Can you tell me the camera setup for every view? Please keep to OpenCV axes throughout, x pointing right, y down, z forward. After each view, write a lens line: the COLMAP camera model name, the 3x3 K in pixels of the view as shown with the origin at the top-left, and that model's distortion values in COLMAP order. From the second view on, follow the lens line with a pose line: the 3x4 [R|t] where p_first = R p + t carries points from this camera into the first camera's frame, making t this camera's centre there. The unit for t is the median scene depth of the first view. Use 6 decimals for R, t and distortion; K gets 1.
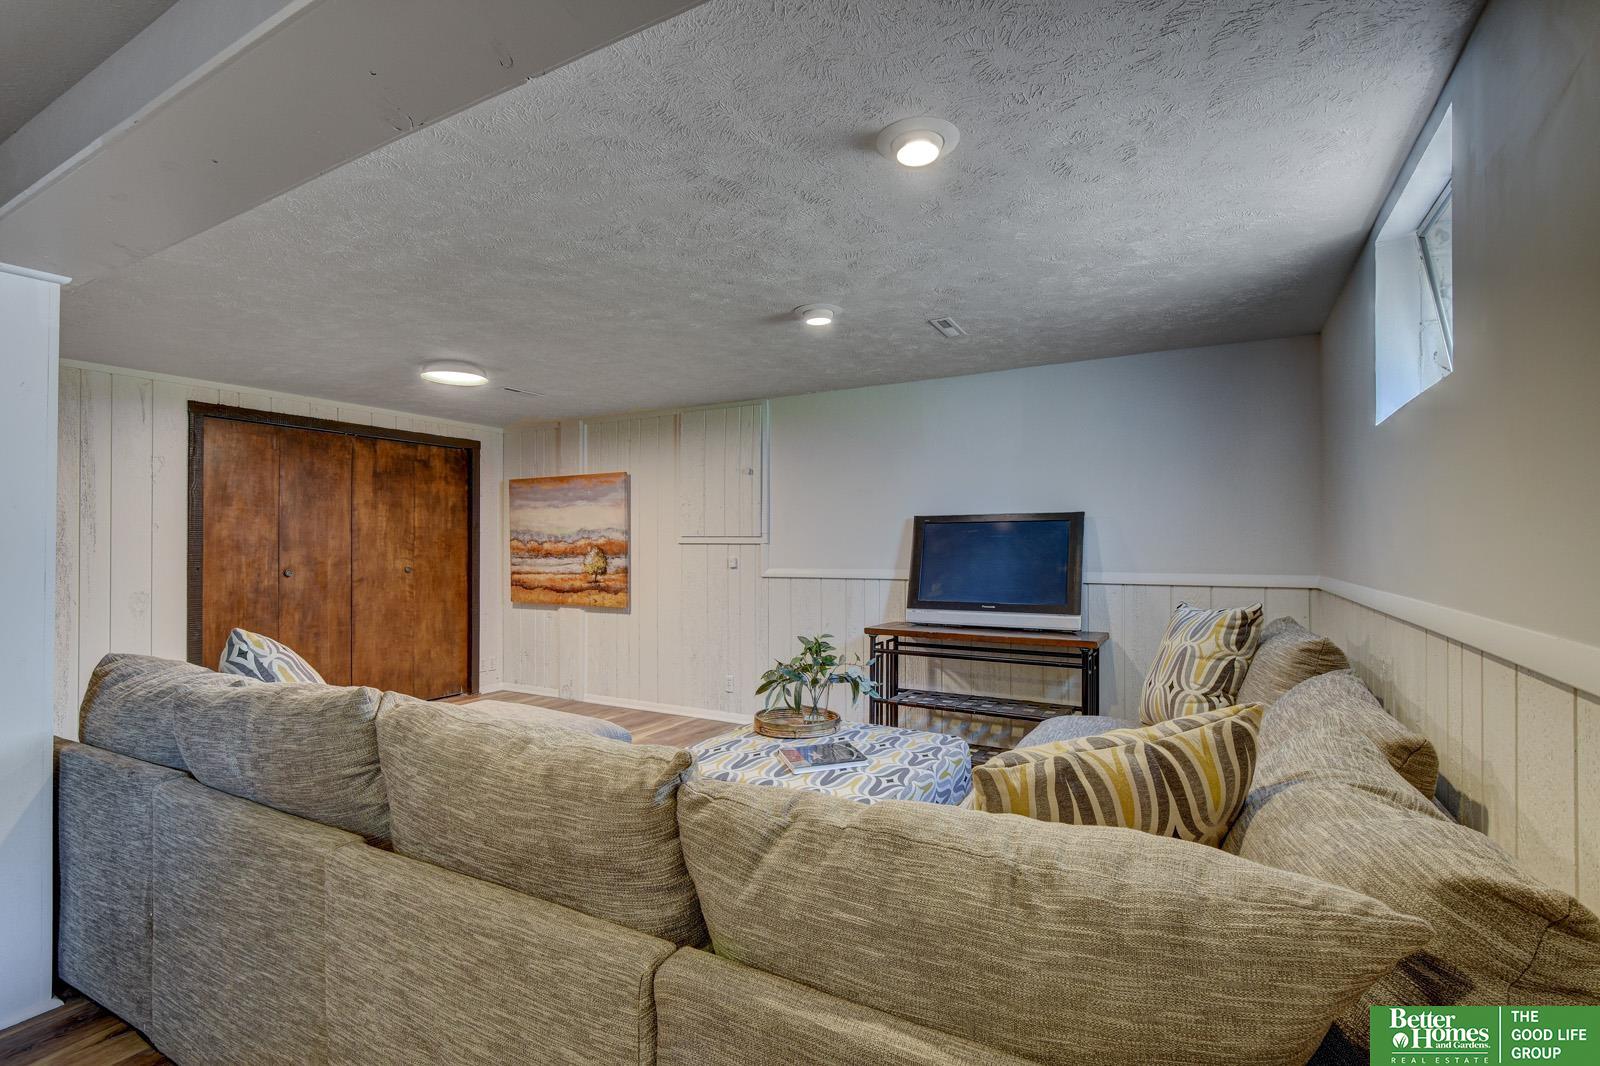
lens RADIAL K [[705.9, 0, 818.7], [0, 705.9, 543.8], [0, 0, 1]] dist [-0.000169, -0.000436]
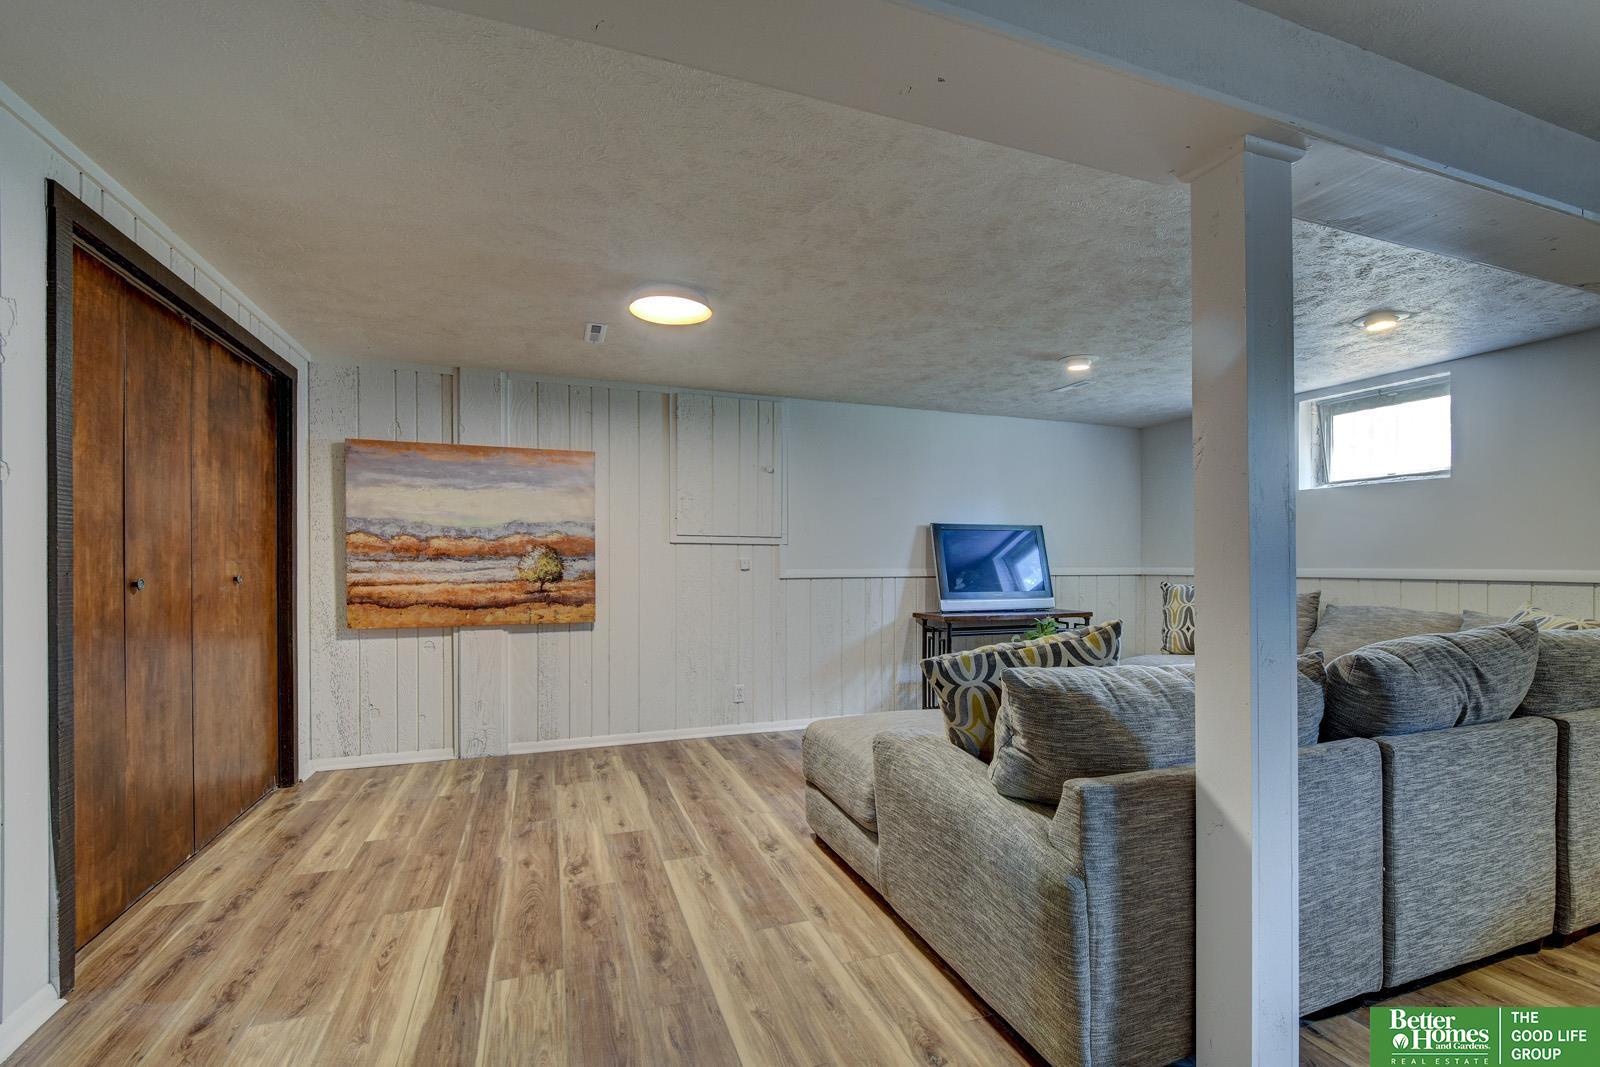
lens RADIAL K [[705.9, 0, 818.7], [0, 705.9, 544.3], [0, 0, 1]] dist [-0.000169, -0.000436]
pose [[0.641806, 0.020596, 0.766590, -0.743823], [-0.003780, 0.999712, -0.023694, 0.021009], [-0.766858, 0.012309, 0.641699, 0.301036]]
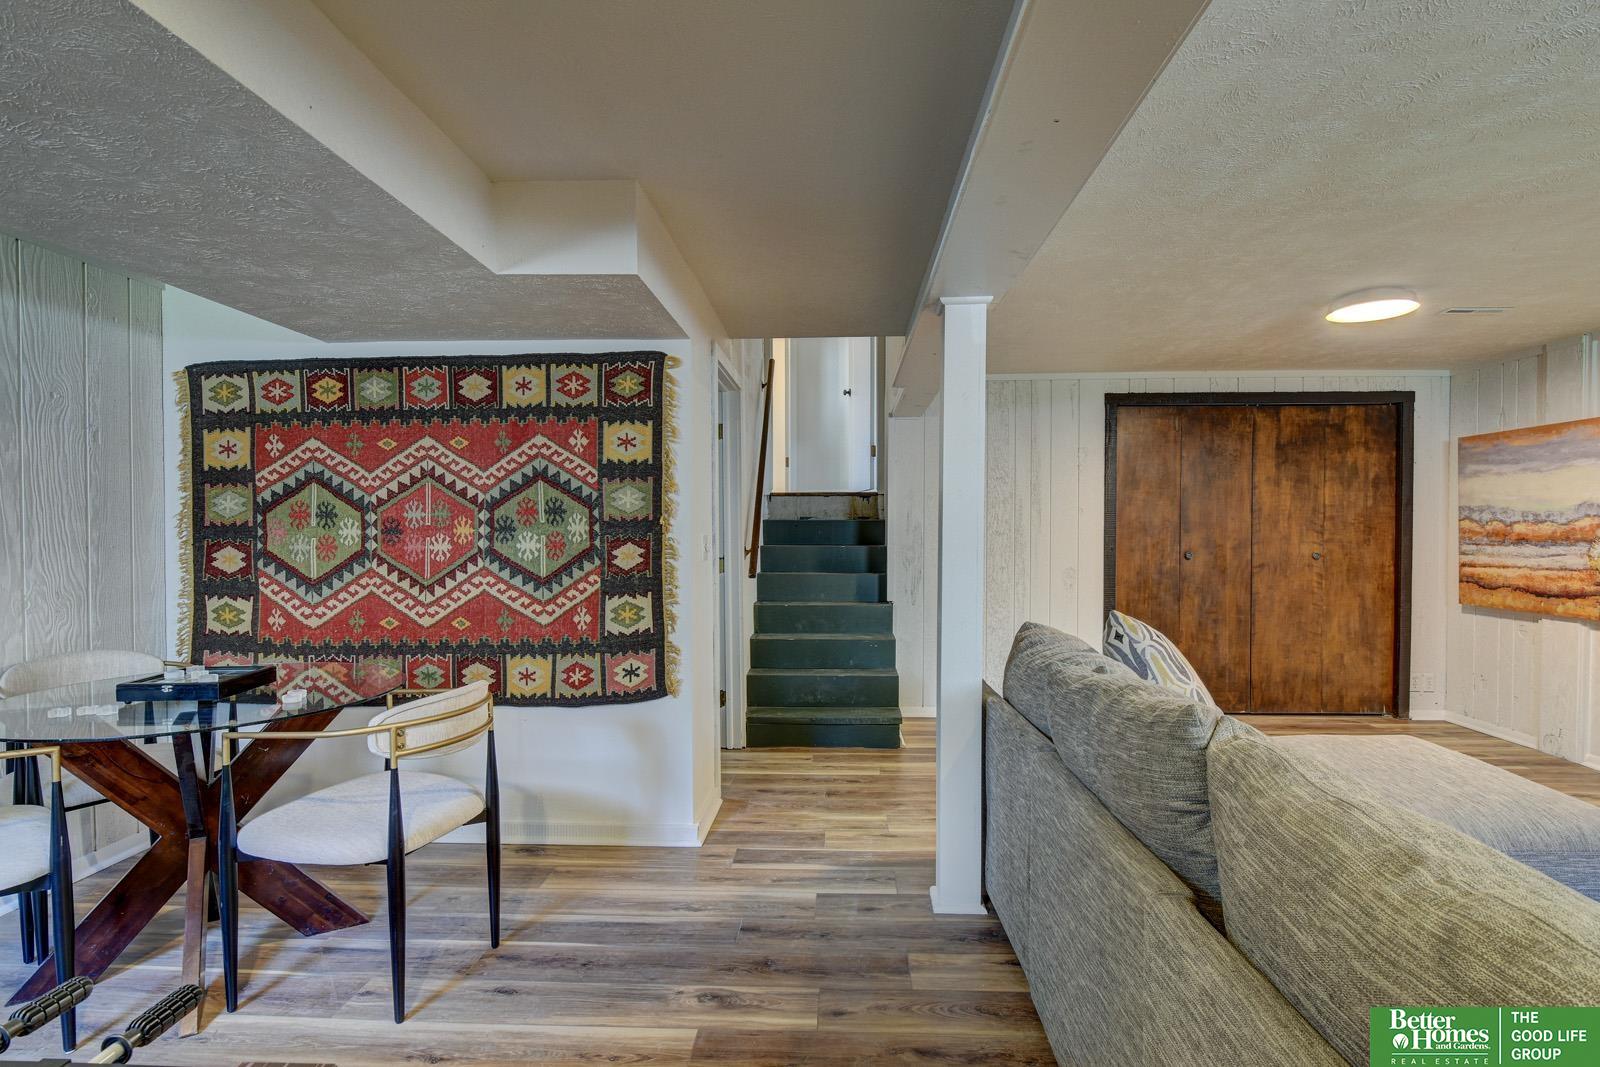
lens RADIAL K [[785.1, 0, 804.9], [0, 785.1, 542.5], [0, 0, 1]] dist [0.003051, -0.012270]
pose [[0.441038, 0.017340, -0.897321, -0.008074], [0.001983, 0.999792, 0.020295, 0.000242], [0.897486, -0.010731, 0.440912, 0.036605]]
